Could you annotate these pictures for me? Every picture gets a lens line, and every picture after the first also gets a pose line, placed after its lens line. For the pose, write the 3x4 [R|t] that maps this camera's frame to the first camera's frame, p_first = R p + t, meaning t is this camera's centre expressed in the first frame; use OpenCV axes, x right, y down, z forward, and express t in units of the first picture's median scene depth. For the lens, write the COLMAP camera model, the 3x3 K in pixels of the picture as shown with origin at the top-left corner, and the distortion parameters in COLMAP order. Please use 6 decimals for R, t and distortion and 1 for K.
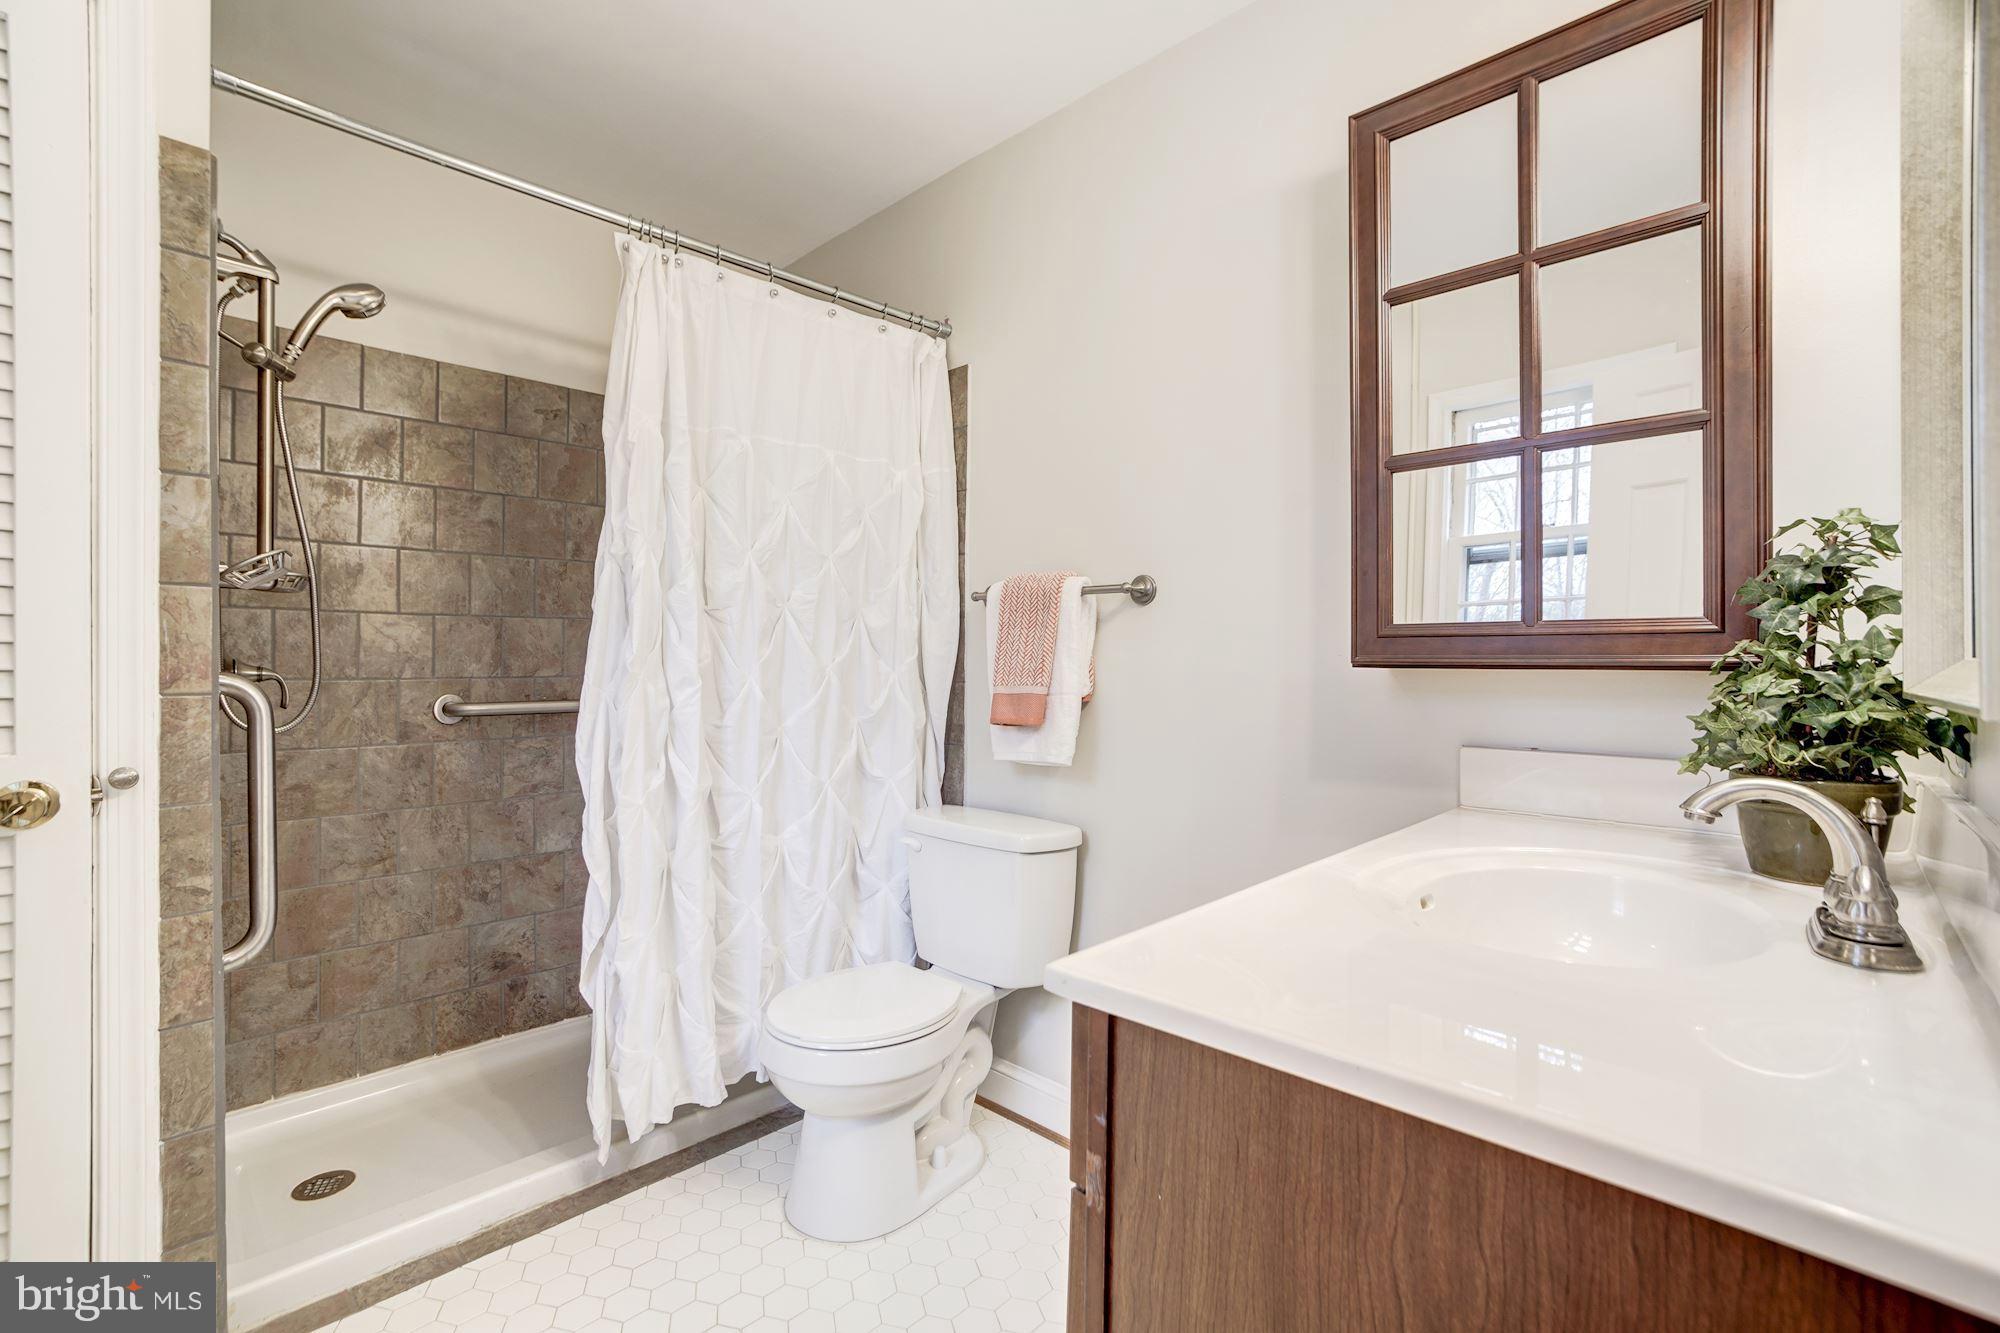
lens RADIAL K [[874.3, 0, 995.1], [0, 874.3, 668.4], [0, 0, 1]] dist [-0.041265, 0.015472]
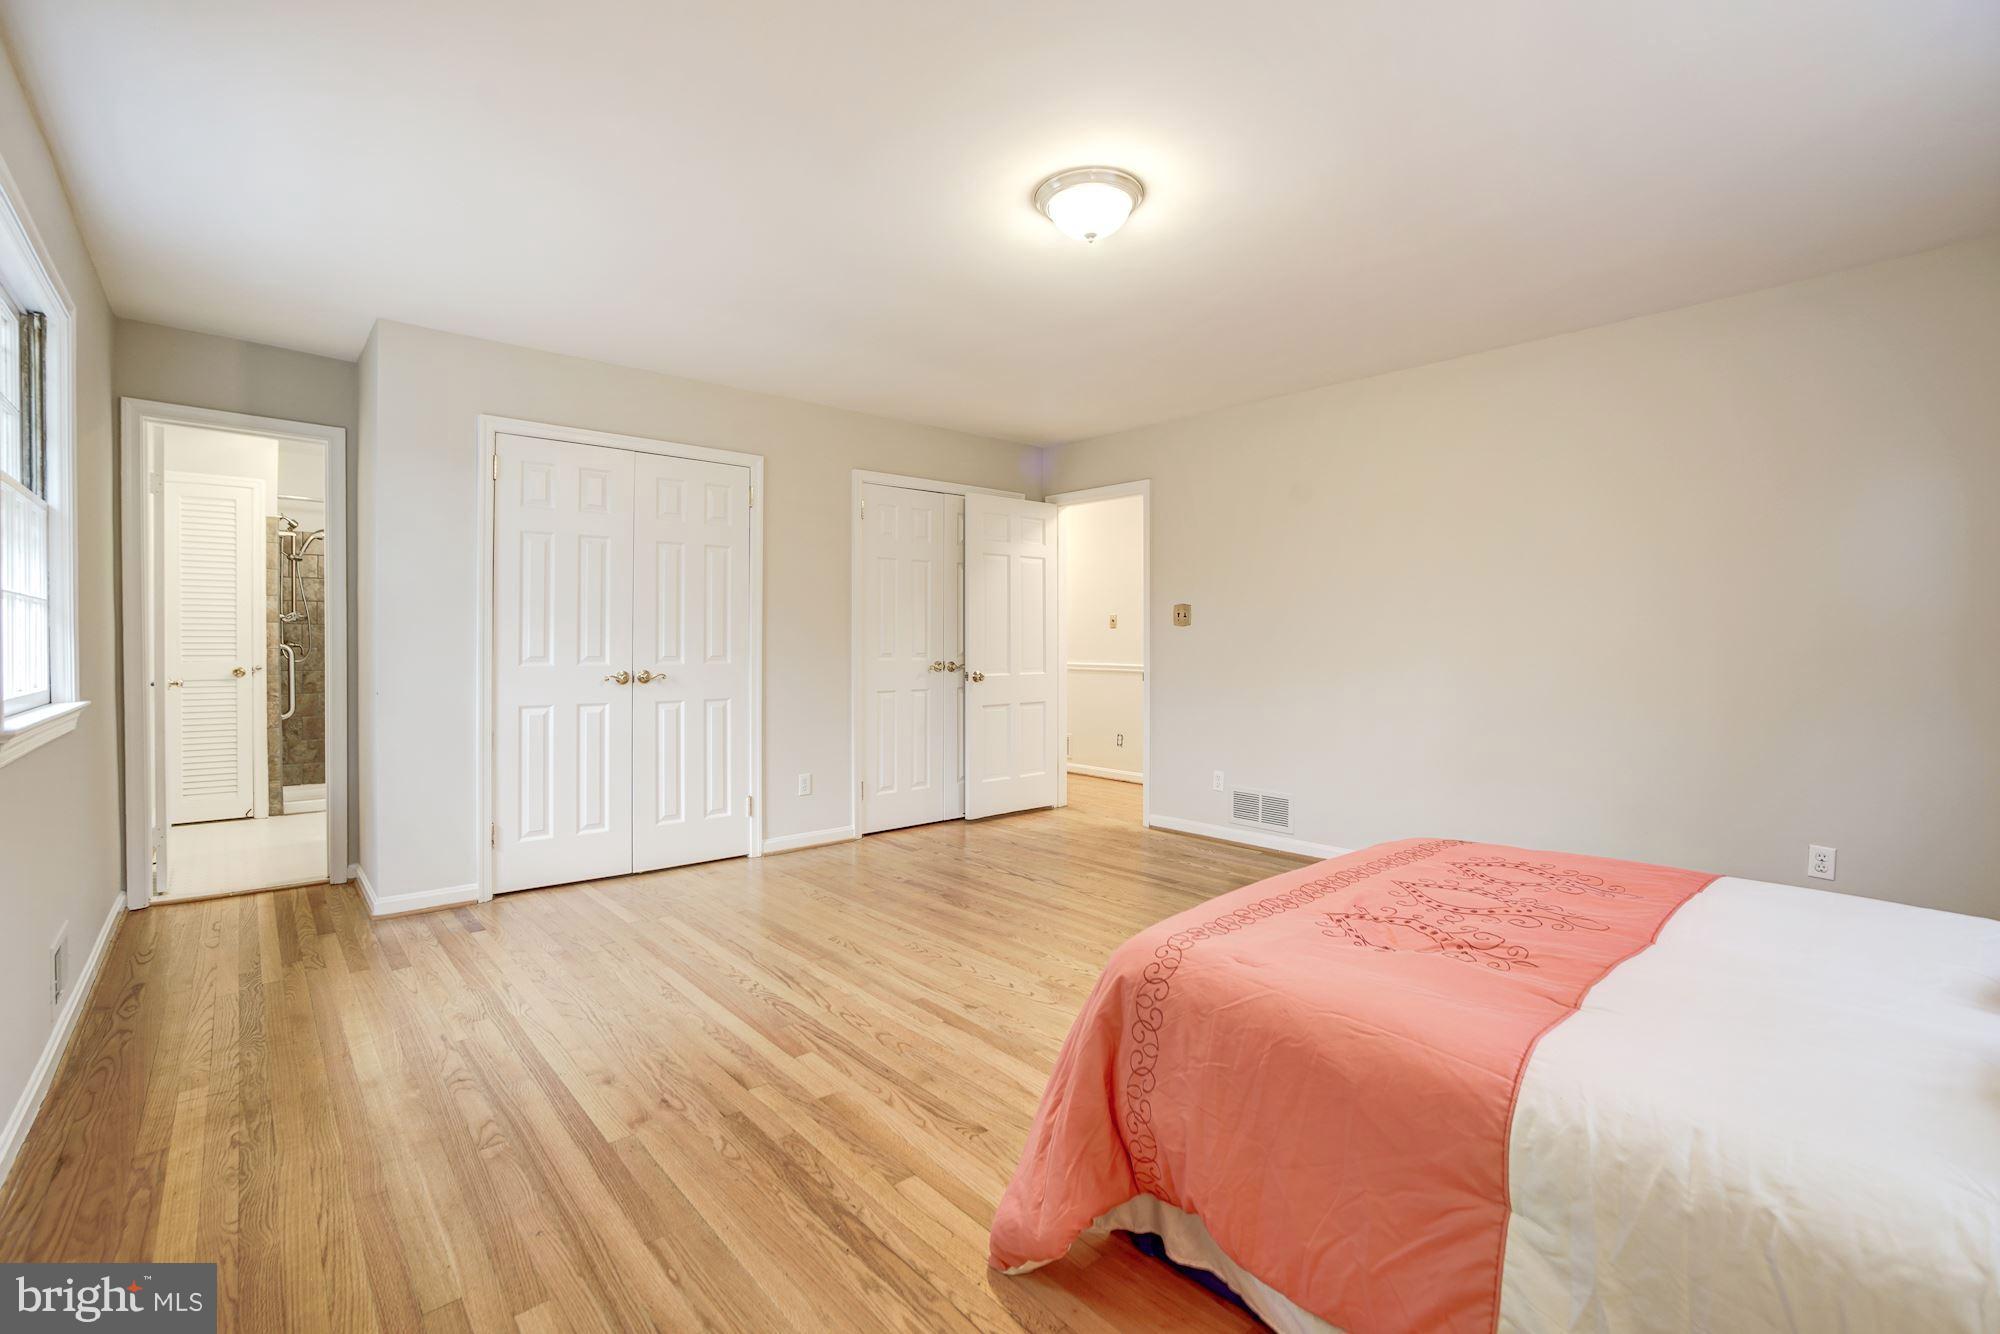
lens RADIAL K [[874.3, 0, 996.4], [0, 874.3, 657.2], [0, 0, 1]] dist [-0.041265, 0.015472]
pose [[0.997313, 0.006998, -0.072925, 2.885484], [-0.006013, 0.999888, 0.013719, -0.006053], [0.073013, -0.013244, 0.997243, -2.911568]]
